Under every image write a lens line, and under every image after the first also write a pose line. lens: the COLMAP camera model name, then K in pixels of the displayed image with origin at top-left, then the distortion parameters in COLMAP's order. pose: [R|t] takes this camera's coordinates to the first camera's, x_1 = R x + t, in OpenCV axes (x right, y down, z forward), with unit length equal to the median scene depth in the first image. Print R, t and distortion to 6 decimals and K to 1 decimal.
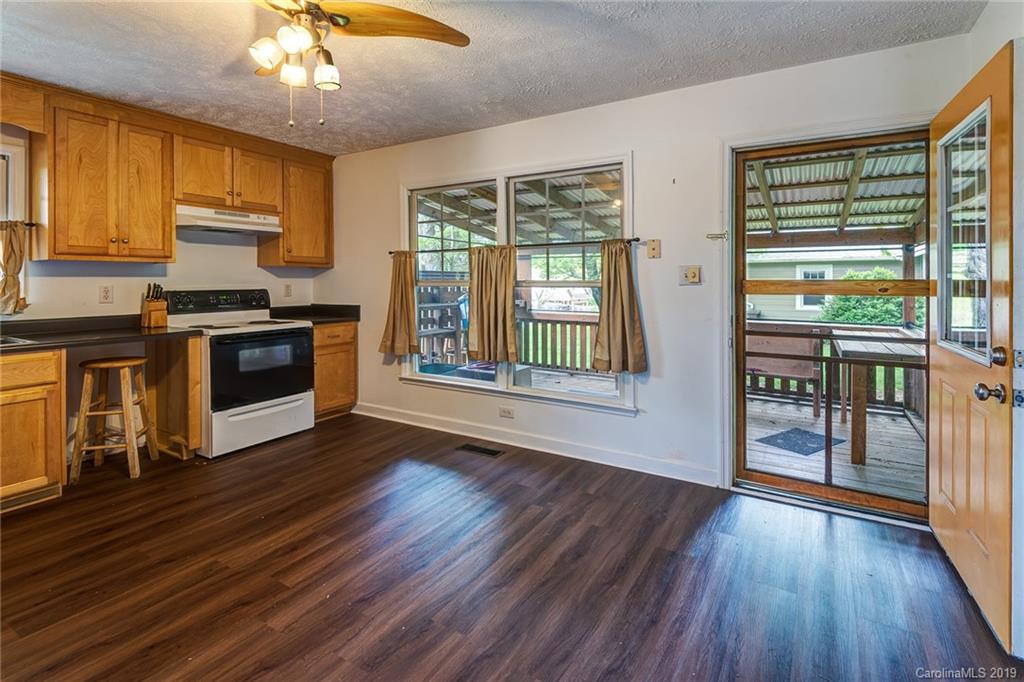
lens RADIAL K [[484.7, 0, 514.8], [0, 484.7, 284.8], [0, 0, 1]] dist [0.019769, -0.004820]
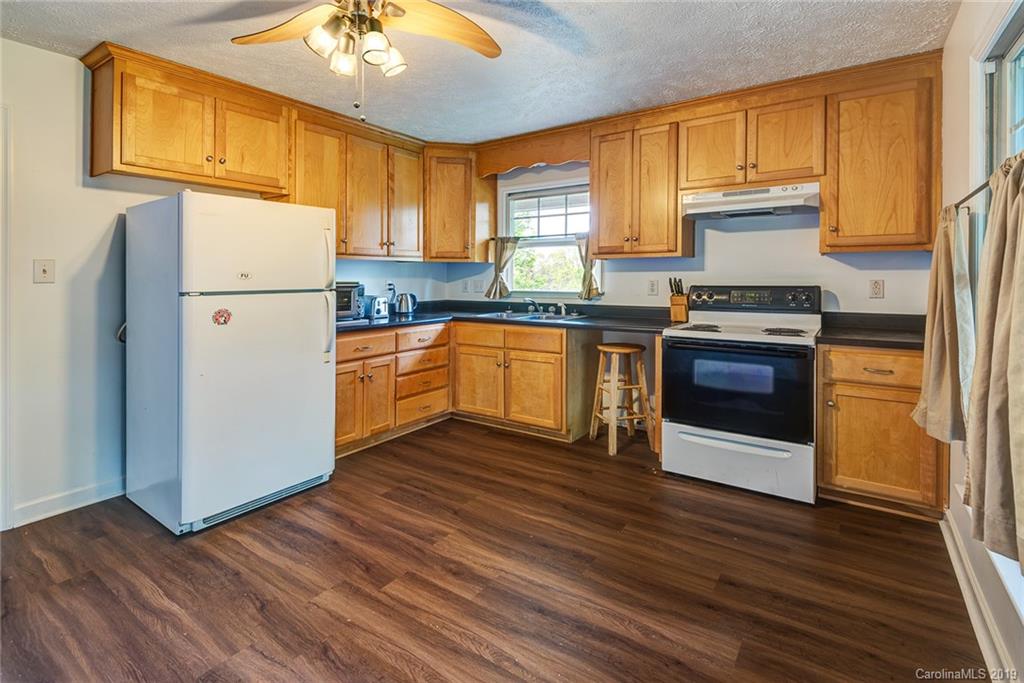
lens RADIAL K [[484.7, 0, 511.9], [0, 484.7, 281.1], [0, 0, 1]] dist [0.019769, -0.004820]
pose [[-0.052912, 0.016610, -0.998461, 0.314873], [-0.000598, 0.999861, 0.016665, -0.013727], [0.998599, 0.001479, -0.052895, 0.821056]]
